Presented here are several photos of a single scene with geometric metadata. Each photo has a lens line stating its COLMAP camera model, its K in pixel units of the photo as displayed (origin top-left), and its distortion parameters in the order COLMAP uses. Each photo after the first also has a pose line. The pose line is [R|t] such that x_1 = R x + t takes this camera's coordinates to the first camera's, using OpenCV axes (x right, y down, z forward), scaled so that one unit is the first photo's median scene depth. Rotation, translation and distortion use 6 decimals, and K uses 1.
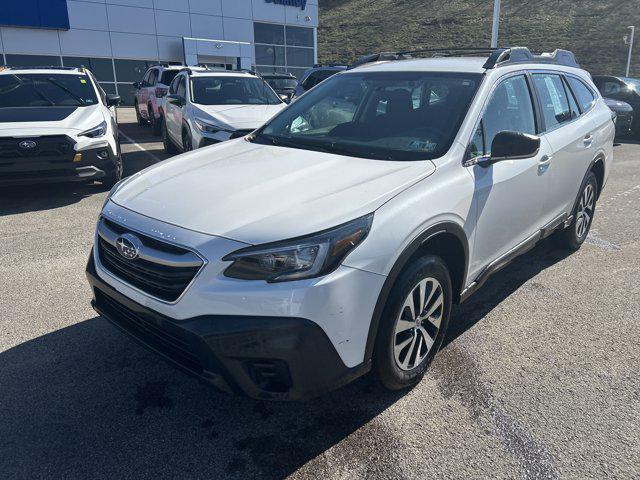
lens RADIAL K [[533.0, 0, 320.3], [0, 533.0, 240.8], [0, 0, 1]] dist [0.047046, -0.044288]
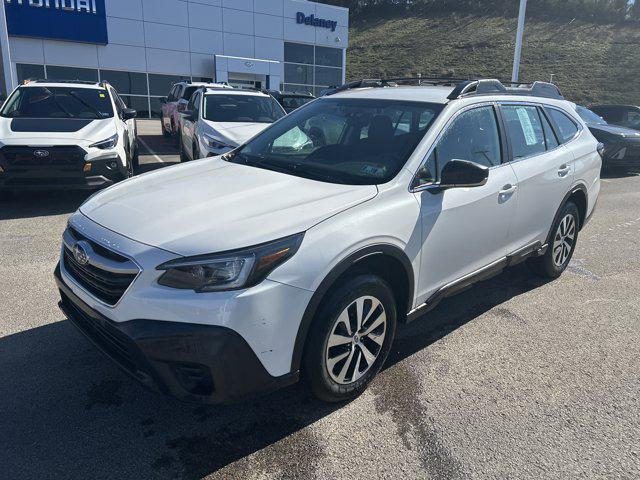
lens RADIAL K [[533.0, 0, 319.9], [0, 533.0, 239.4], [0, 0, 1]] dist [0.047046, -0.044288]
pose [[0.997182, 0.047408, -0.058142, 0.139427], [-0.049304, 0.998283, -0.031626, -0.003945], [0.056543, 0.034404, 0.997807, -0.046552]]
